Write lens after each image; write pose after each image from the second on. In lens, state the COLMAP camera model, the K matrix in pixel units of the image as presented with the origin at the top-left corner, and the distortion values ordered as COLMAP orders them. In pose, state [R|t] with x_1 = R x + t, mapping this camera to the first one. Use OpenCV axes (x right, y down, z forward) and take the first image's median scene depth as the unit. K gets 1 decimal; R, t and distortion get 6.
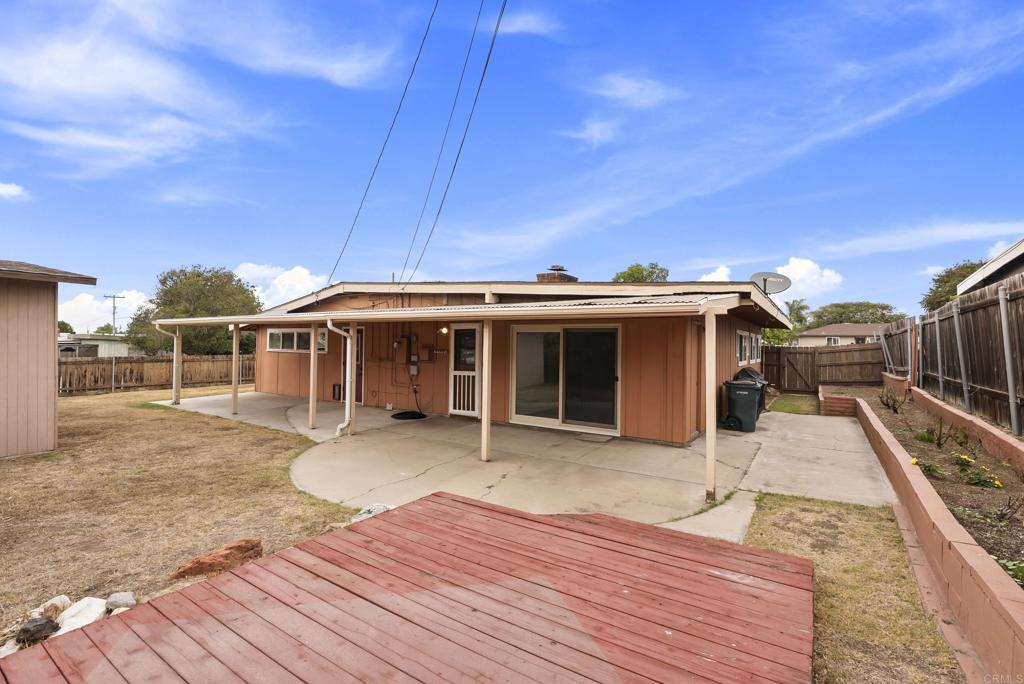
lens RADIAL K [[463.1, 0, 511.8], [0, 463.1, 337.6], [0, 0, 1]] dist [-0.003227, 0.000462]
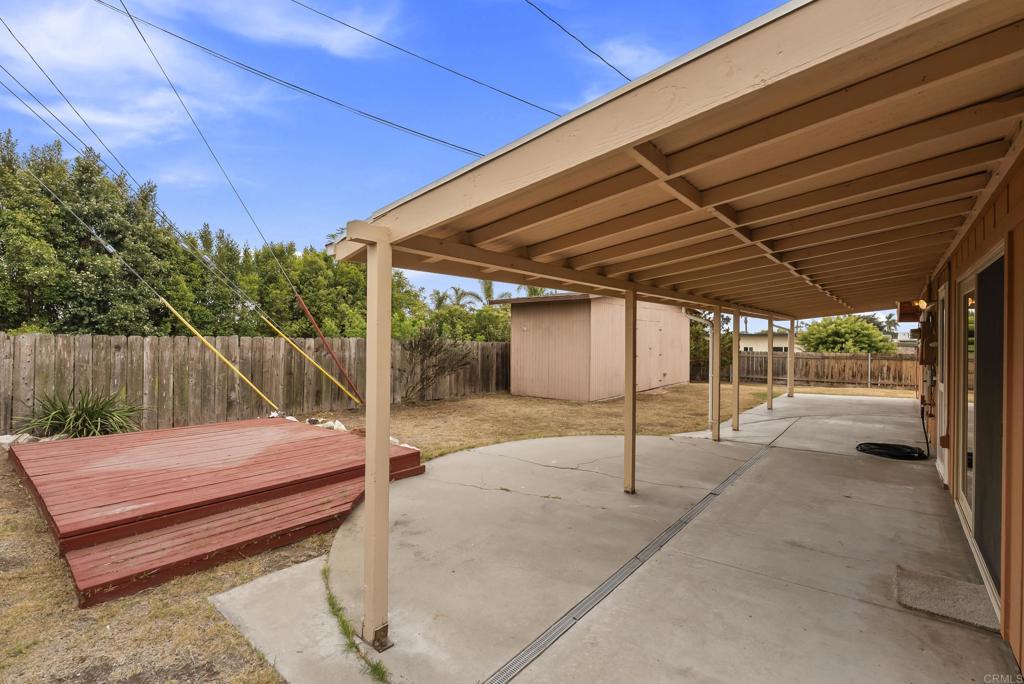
lens RADIAL K [[463.1, 0, 511.8], [0, 463.1, 337.6], [0, 0, 1]] dist [-0.003227, 0.000462]
pose [[-0.102435, -0.011138, -0.994677, 0.931704], [-0.001538, 0.999938, -0.011038, 0.050132], [0.994739, 0.000399, -0.102446, 1.241043]]
